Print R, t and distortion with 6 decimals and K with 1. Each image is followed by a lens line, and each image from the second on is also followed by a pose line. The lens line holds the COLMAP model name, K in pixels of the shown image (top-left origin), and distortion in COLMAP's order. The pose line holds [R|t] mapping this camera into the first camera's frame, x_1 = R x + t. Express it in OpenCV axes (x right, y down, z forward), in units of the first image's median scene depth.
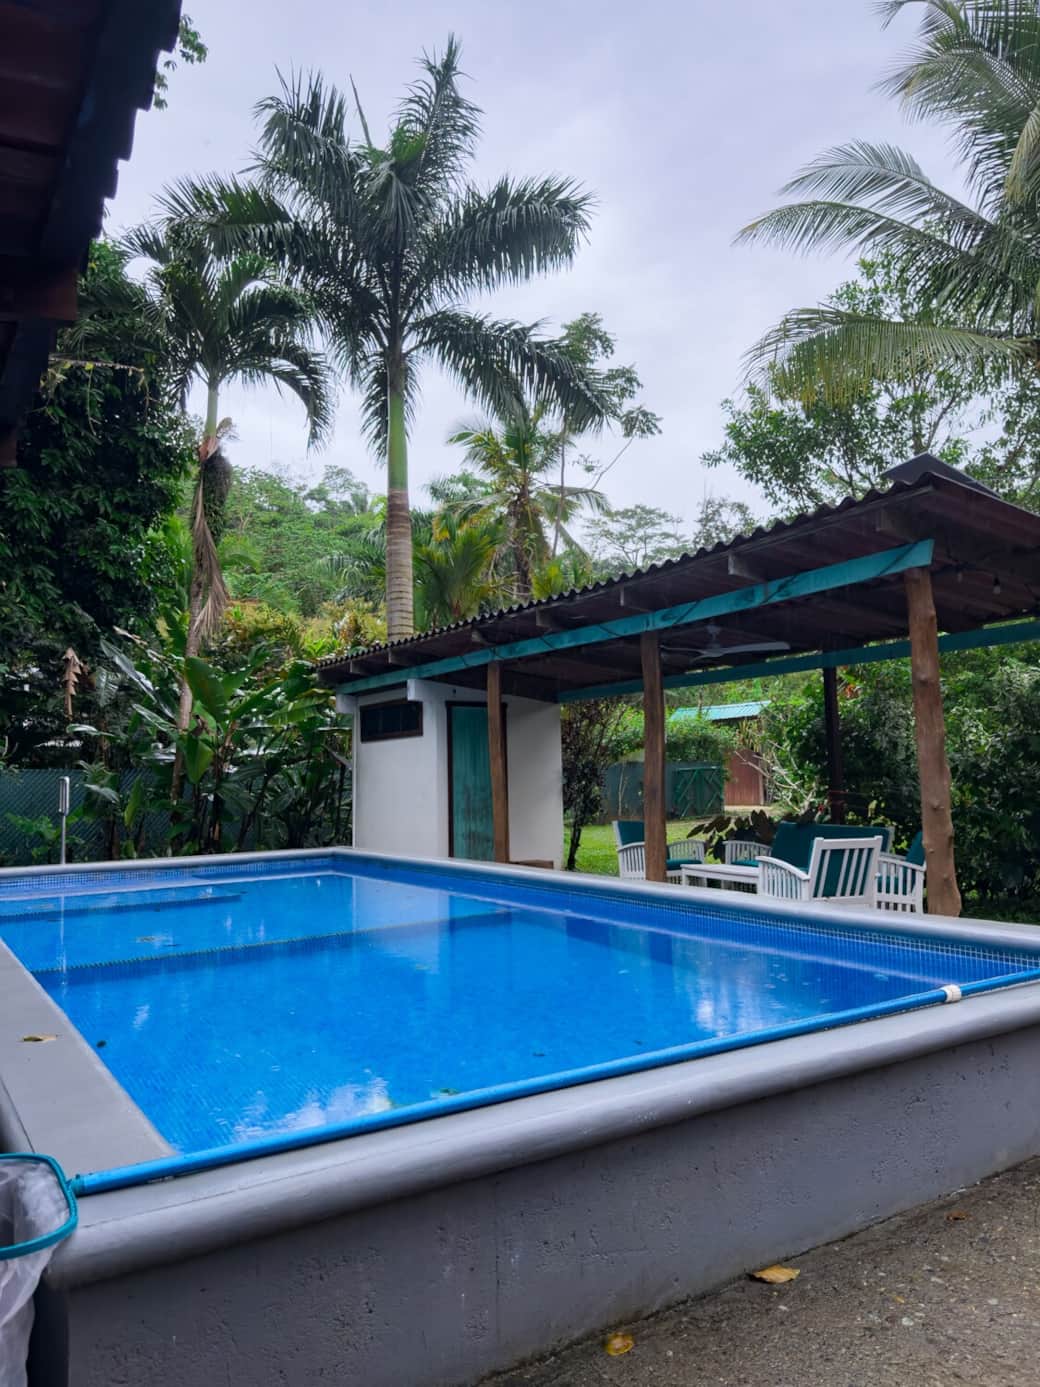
lens RADIAL K [[968.4, 0, 515.4], [0, 968.4, 692.1], [0, 0, 1]] dist [0.038421, 0.001650]
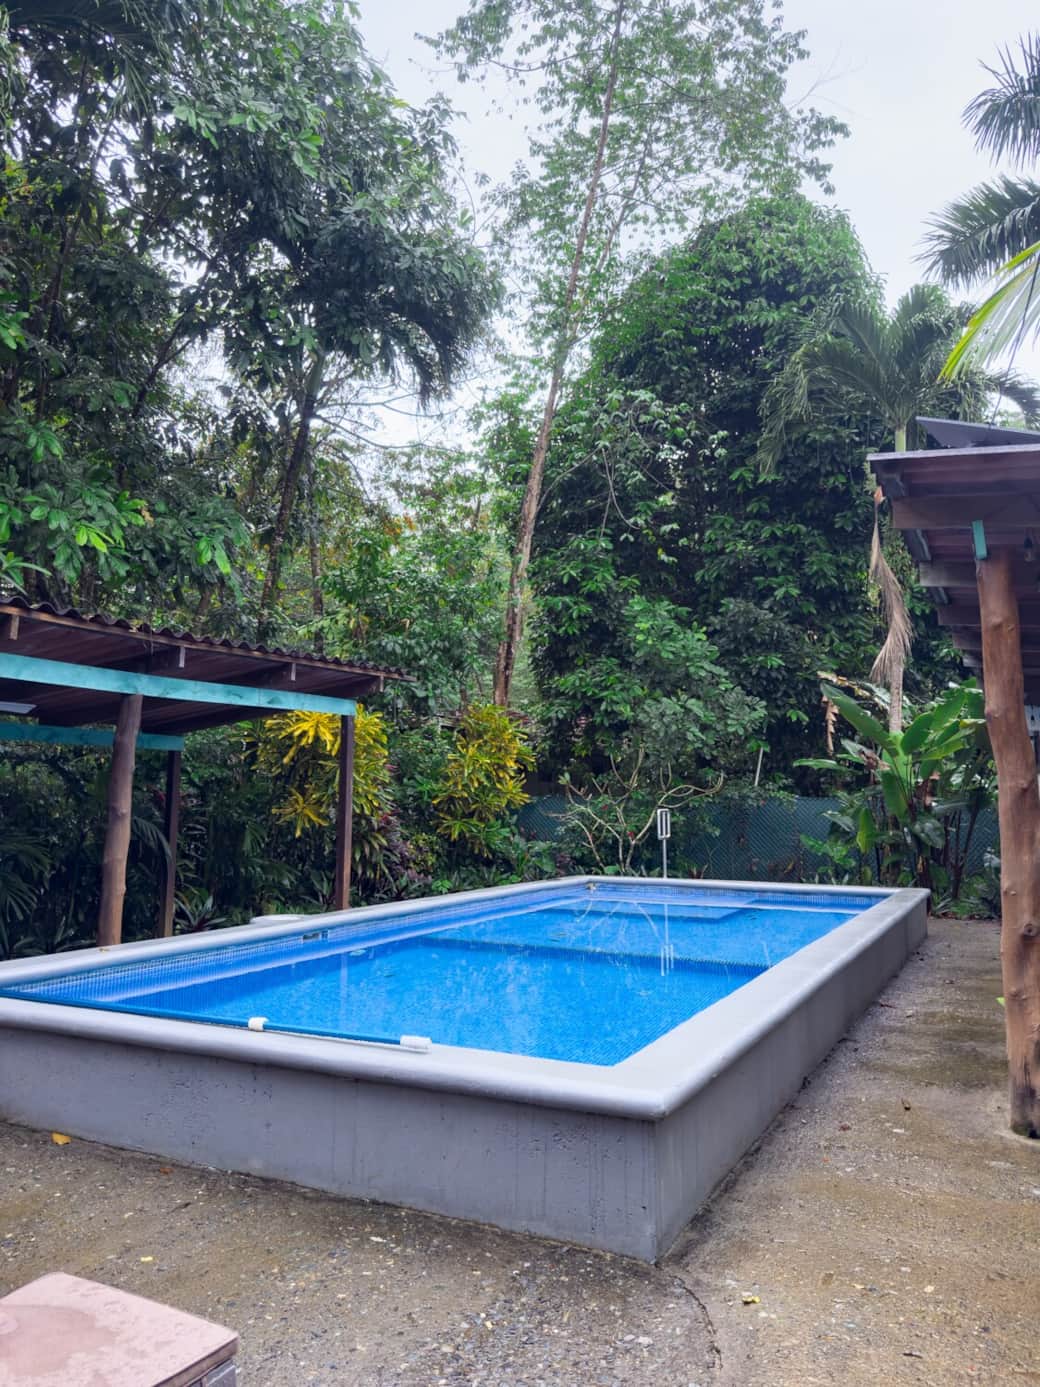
lens RADIAL K [[969.3, 0, 527.3], [0, 969.3, 694.4], [0, 0, 1]] dist [0.038195, -0.001243]
pose [[0.494046, -0.076159, -0.866093, 0.561333], [0.062942, 0.996675, -0.051737, -0.008126], [0.867154, -0.028953, 0.497197, 0.225022]]
